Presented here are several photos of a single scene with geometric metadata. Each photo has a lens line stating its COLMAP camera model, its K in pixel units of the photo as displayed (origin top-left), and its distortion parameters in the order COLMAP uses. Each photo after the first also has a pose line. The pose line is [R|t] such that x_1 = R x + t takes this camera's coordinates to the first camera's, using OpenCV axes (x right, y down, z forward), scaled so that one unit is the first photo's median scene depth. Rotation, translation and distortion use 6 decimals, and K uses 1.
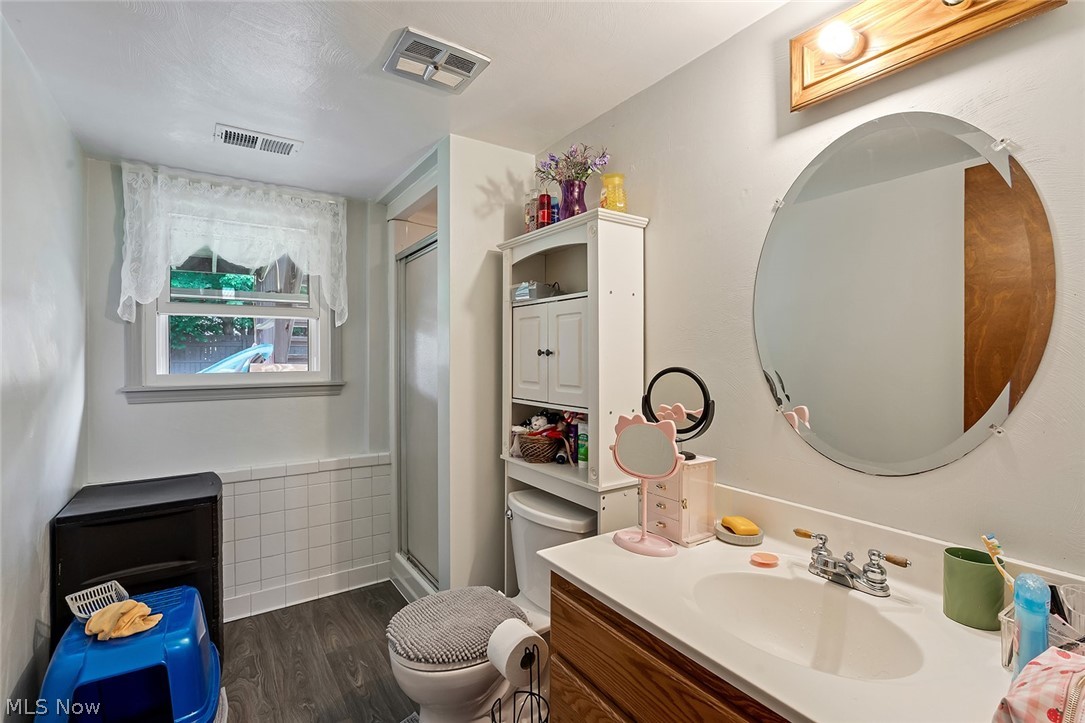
lens RADIAL K [[498.3, 0, 541.2], [0, 498.3, 359.3], [0, 0, 1]] dist [-0.005644, 0.000346]
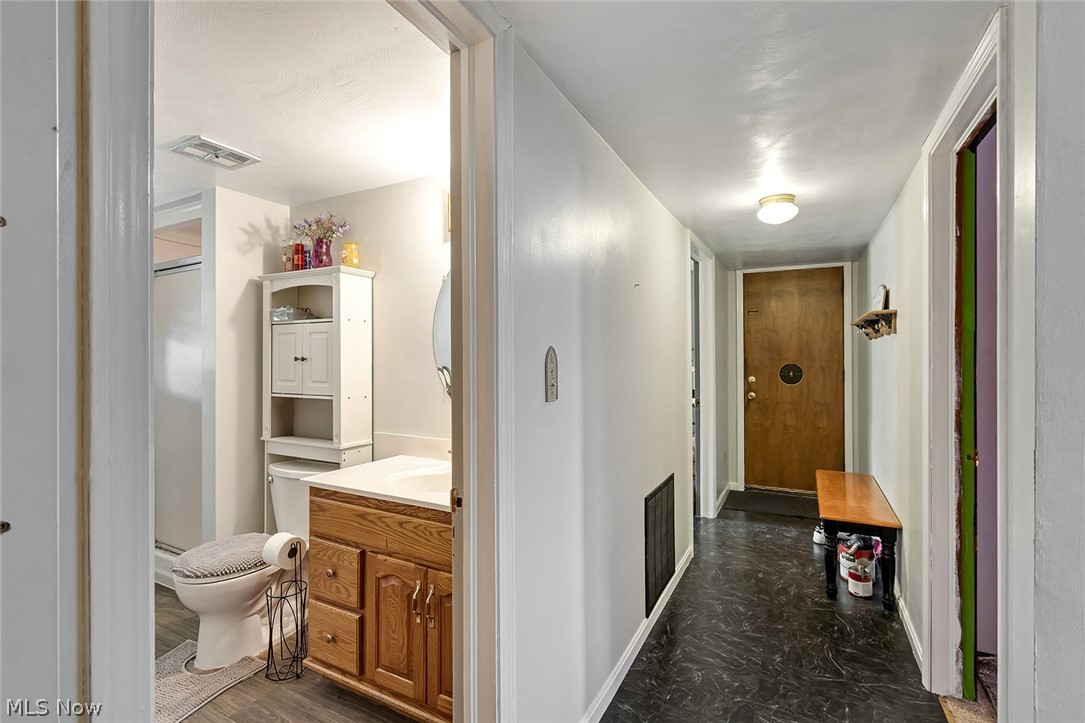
lens RADIAL K [[498.3, 0, 541.2], [0, 498.3, 359.3], [0, 0, 1]] dist [-0.005644, 0.000346]
pose [[0.881798, 0.000685, 0.471626, -0.053604], [0.002838, 0.999973, -0.006759, -0.000996], [-0.471618, 0.007299, 0.881773, -0.547637]]
